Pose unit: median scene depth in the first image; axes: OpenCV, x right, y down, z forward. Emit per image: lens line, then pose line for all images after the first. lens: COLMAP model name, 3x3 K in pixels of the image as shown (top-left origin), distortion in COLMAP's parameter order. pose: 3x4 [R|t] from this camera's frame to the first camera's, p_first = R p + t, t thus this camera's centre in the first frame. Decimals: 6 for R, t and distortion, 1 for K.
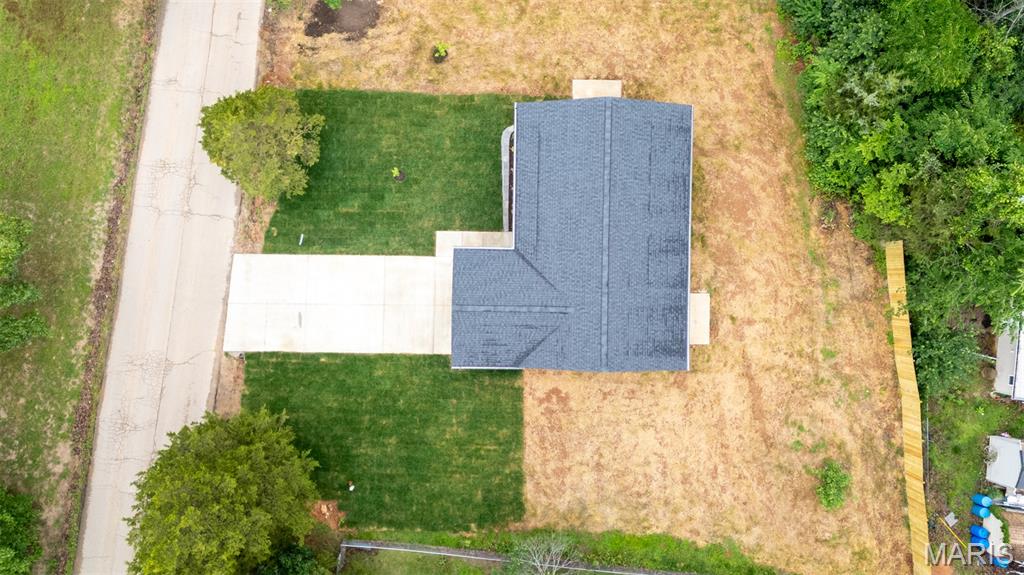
lens RADIAL K [[750.2, 0, 518.0], [0, 750.2, 296.7], [0, 0, 1]] dist [0.069521, -0.075320]
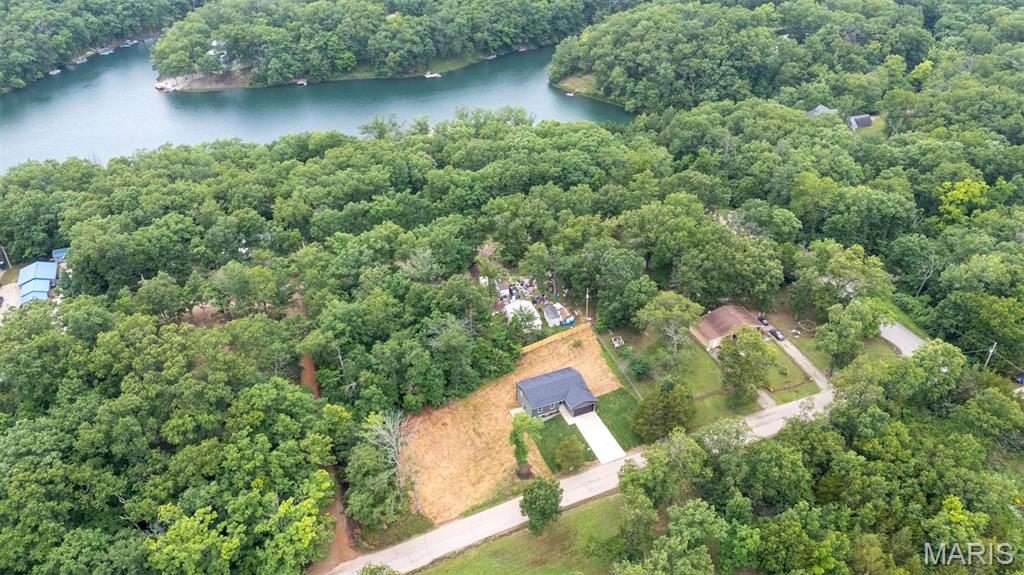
lens RADIAL K [[750.2, 0, 507.1], [0, 750.2, 280.5], [0, 0, 1]] dist [0.069521, -0.075320]
pose [[-0.414212, -0.525733, 0.742989, -2.384810], [0.910062, -0.226044, 0.347407, -1.506645], [-0.014695, 0.820066, 0.572080, -1.730564]]
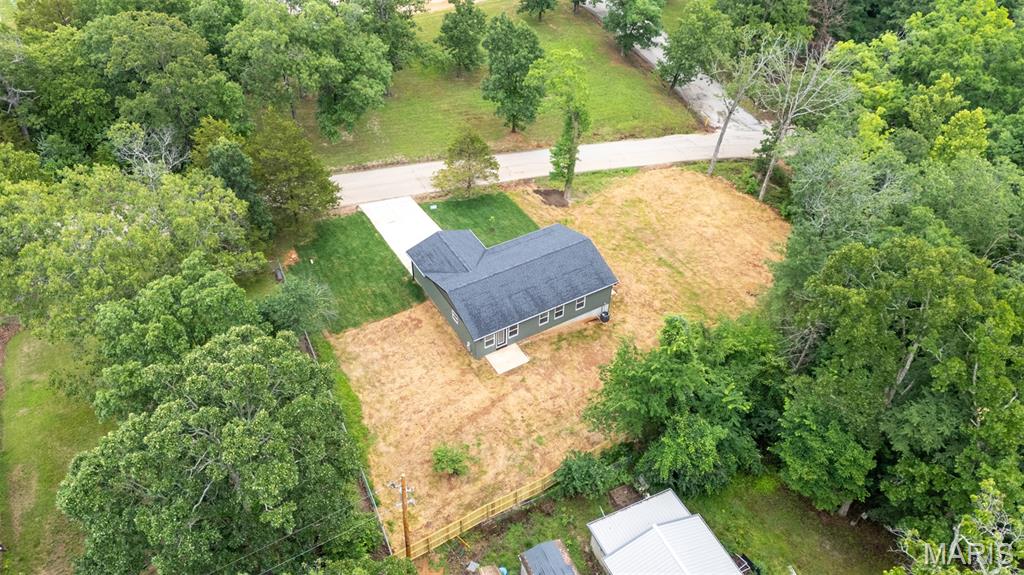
lens RADIAL K [[750.2, 0, 508.0], [0, 750.2, 285.8], [0, 0, 1]] dist [0.069521, -0.075320]
pose [[0.519000, 0.564875, -0.641525, 1.058606], [-0.854774, 0.342454, -0.389983, 0.532911], [-0.000599, 0.750761, 0.660574, -0.044377]]
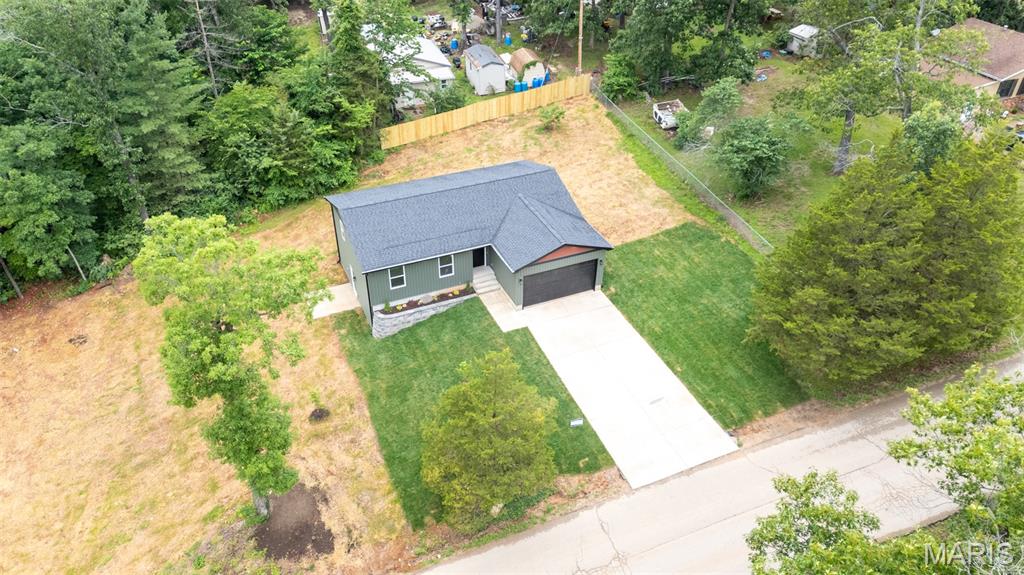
lens RADIAL K [[750.2, 0, 510.3], [0, 750.2, 289.8], [0, 0, 1]] dist [0.069521, -0.075320]
pose [[-0.415687, -0.549510, 0.724736, -0.792641], [0.909317, -0.234765, 0.343553, -0.403479], [-0.018643, 0.801826, 0.597267, 0.366021]]
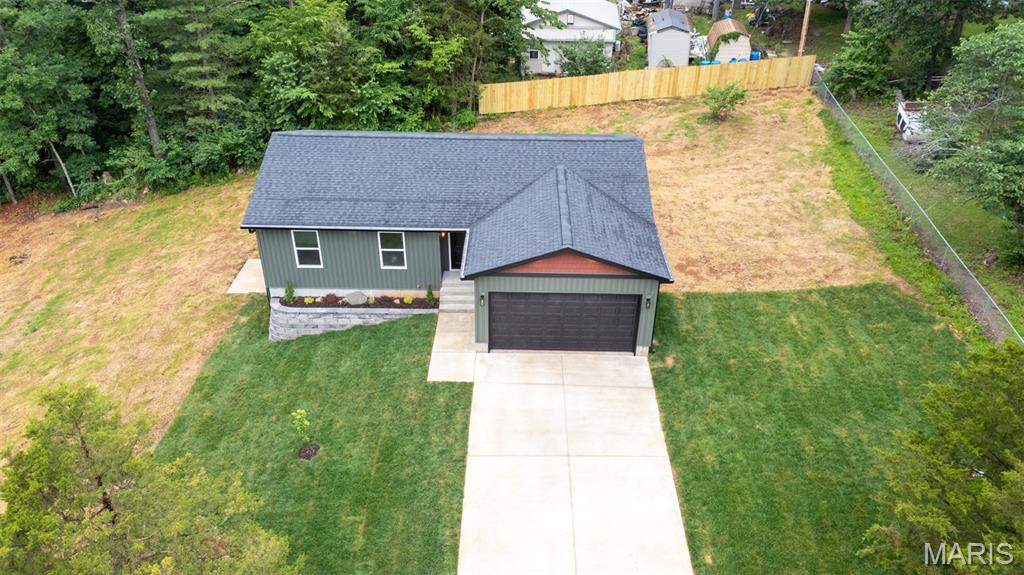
lens RADIAL K [[750.2, 0, 511.2], [0, 750.2, 285.5], [0, 0, 1]] dist [0.069521, -0.075320]
pose [[0.003198, -0.538068, 0.842895, -0.530670], [0.999965, 0.008244, 0.001468, -0.027949], [-0.007739, 0.842861, 0.538075, 0.644370]]
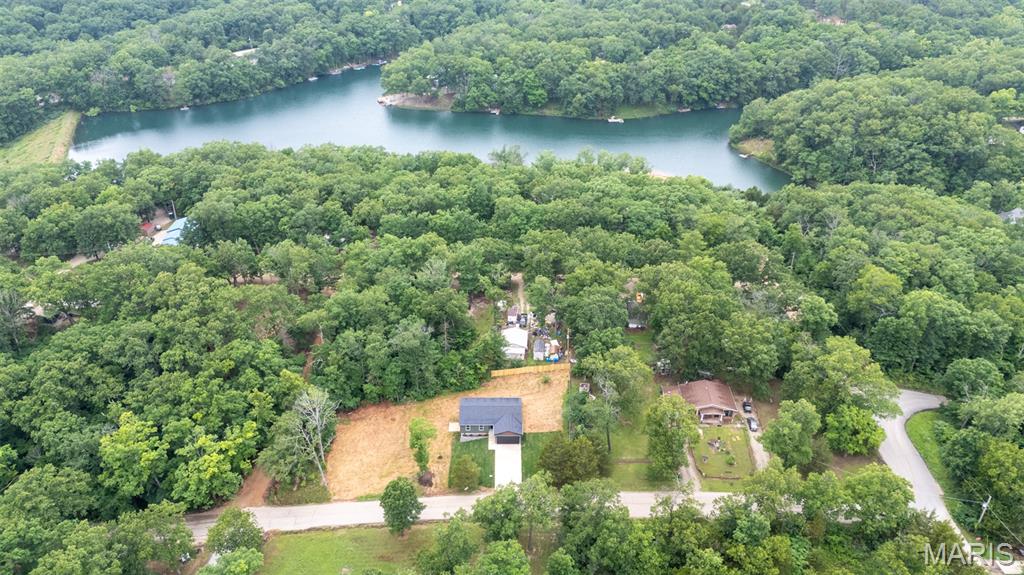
lens RADIAL K [[750.2, 0, 508.6], [0, 750.2, 276.8], [0, 0, 1]] dist [0.069521, -0.075320]
pose [[-0.022449, -0.521738, 0.852811, -2.912597], [0.999730, -0.006617, 0.022268, -0.064912], [-0.005975, 0.853080, 0.521745, -1.745659]]
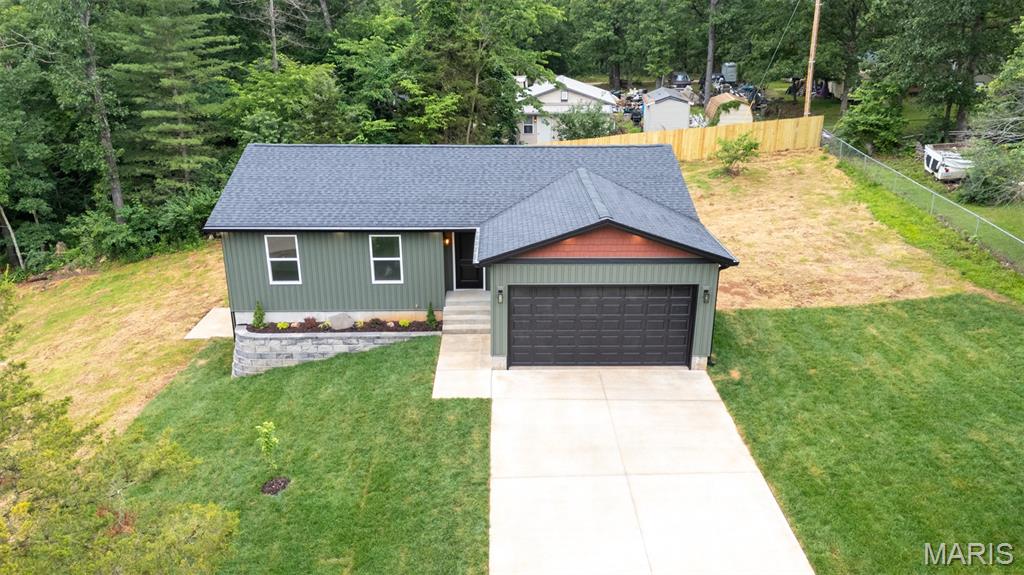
lens RADIAL K [[750.2, 0, 511.0], [0, 750.2, 285.6], [0, 0, 1]] dist [0.069521, -0.075320]
pose [[-0.030866, -0.360158, 0.932380, -0.484021], [0.999521, -0.008841, 0.029674, -0.054984], [-0.002444, 0.932849, 0.360258, 0.783317]]
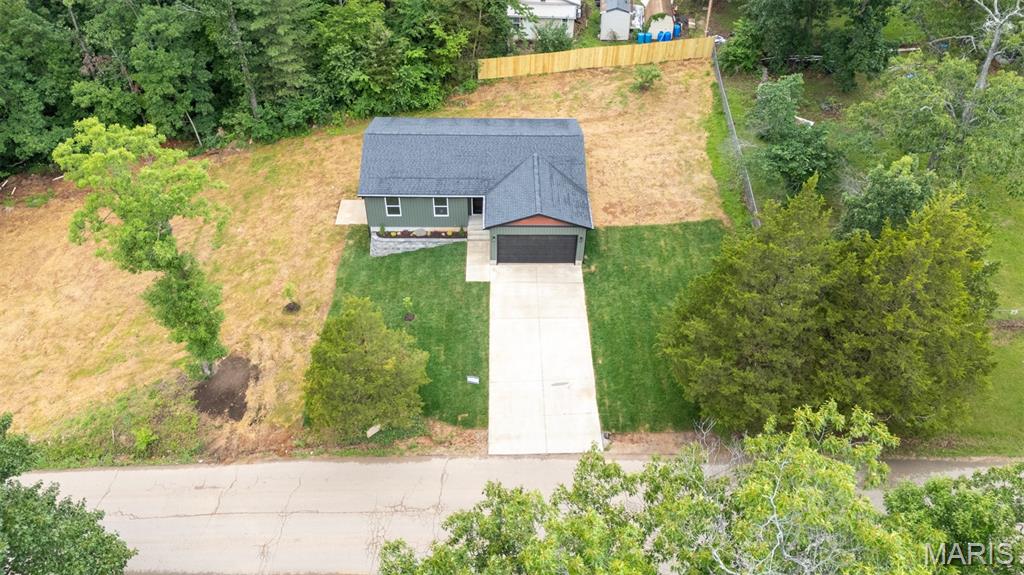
lens RADIAL K [[750.2, 0, 512.3], [0, 750.2, 290.4], [0, 0, 1]] dist [0.069521, -0.075320]
pose [[-0.027639, -0.690655, 0.722656, -0.873587], [0.999488, -0.007432, 0.031124, -0.055526], [-0.016126, 0.723146, 0.690506, 0.284489]]
